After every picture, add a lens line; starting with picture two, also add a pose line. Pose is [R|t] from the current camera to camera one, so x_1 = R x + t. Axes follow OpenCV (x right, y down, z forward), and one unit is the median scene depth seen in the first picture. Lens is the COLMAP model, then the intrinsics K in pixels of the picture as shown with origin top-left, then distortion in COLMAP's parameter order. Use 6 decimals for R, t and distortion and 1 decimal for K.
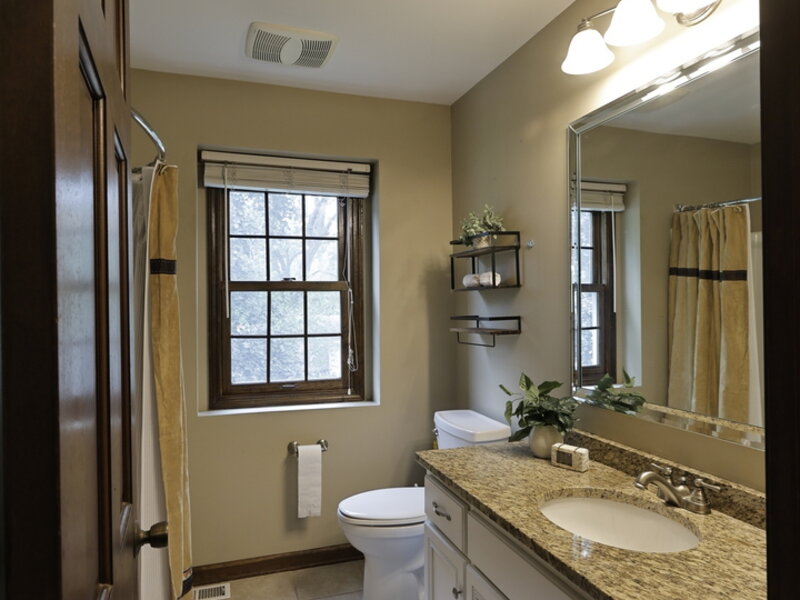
lens RADIAL K [[542.2, 0, 400.0], [0, 542.2, 300.0], [0, 0, 1]] dist [0.000116, 0.001814]
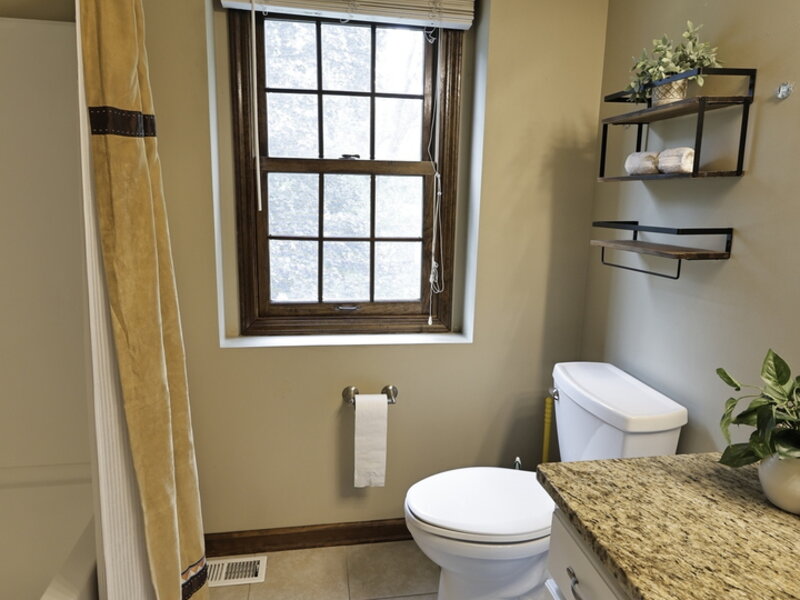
lens RADIAL K [[542.2, 0, 400.0], [0, 542.2, 300.0], [0, 0, 1]] dist [0.000116, 0.001814]
pose [[0.986554, 0.060418, -0.151861, -0.027435], [-0.028677, 0.978739, 0.203095, -0.001651], [0.160903, -0.196009, 0.967311, 0.326817]]
